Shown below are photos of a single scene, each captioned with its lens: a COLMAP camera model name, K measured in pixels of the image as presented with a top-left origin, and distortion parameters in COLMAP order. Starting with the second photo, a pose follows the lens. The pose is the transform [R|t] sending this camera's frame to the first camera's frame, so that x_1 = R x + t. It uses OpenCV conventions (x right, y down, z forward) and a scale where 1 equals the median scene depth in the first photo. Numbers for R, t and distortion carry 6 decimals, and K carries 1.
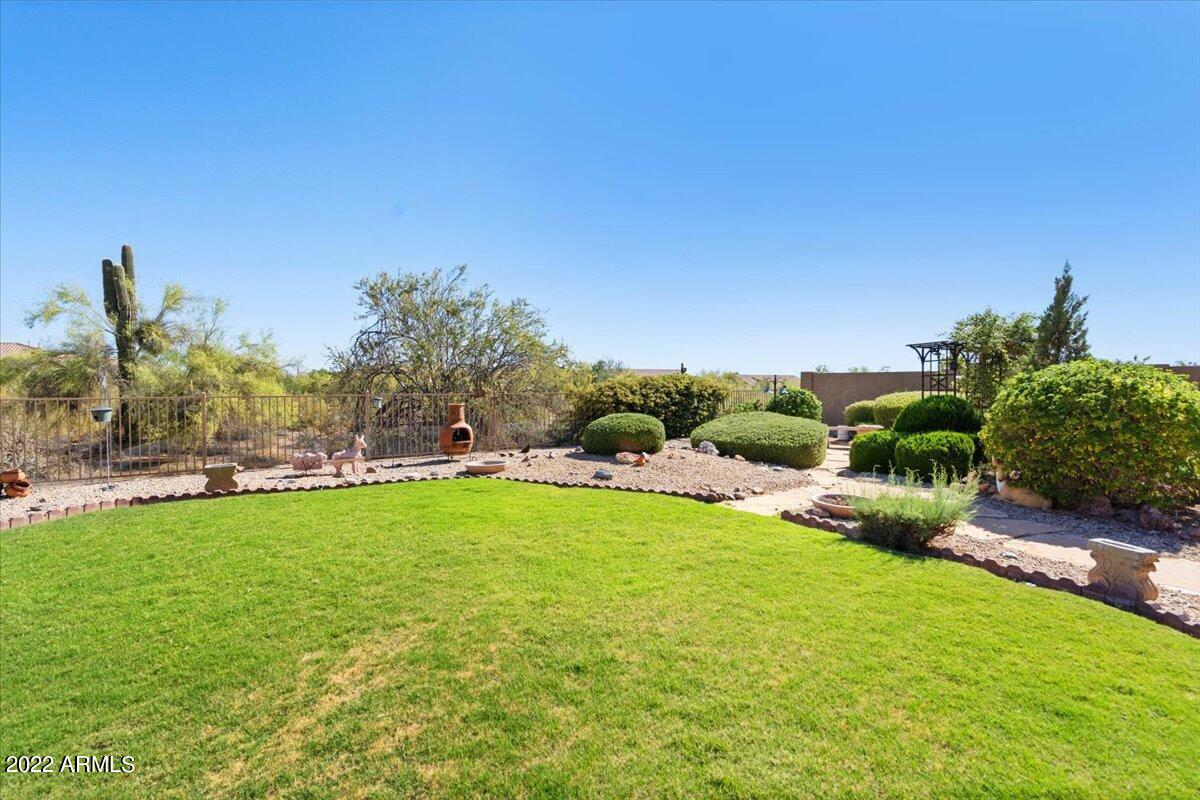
lens RADIAL K [[547.3, 0, 605.7], [0, 547.3, 374.5], [0, 0, 1]] dist [0.003101, 0.000391]
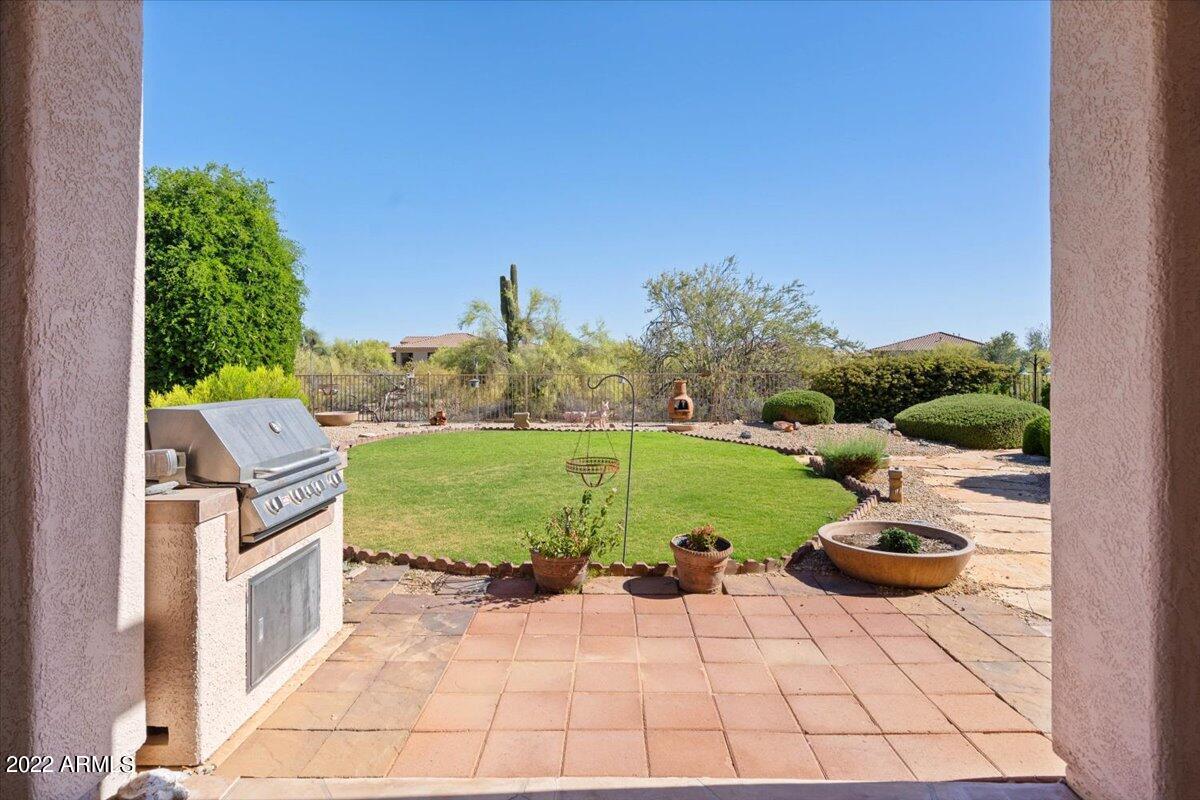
lens RADIAL K [[567.1, 0, 596.7], [0, 567.1, 372.8], [0, 0, 1]] dist [-0.001029, -0.000225]
pose [[0.830624, 0.004277, -0.556817, 0.210587], [0.012438, 0.999578, 0.026233, -0.002172], [0.556695, -0.028716, 0.830221, -0.148666]]
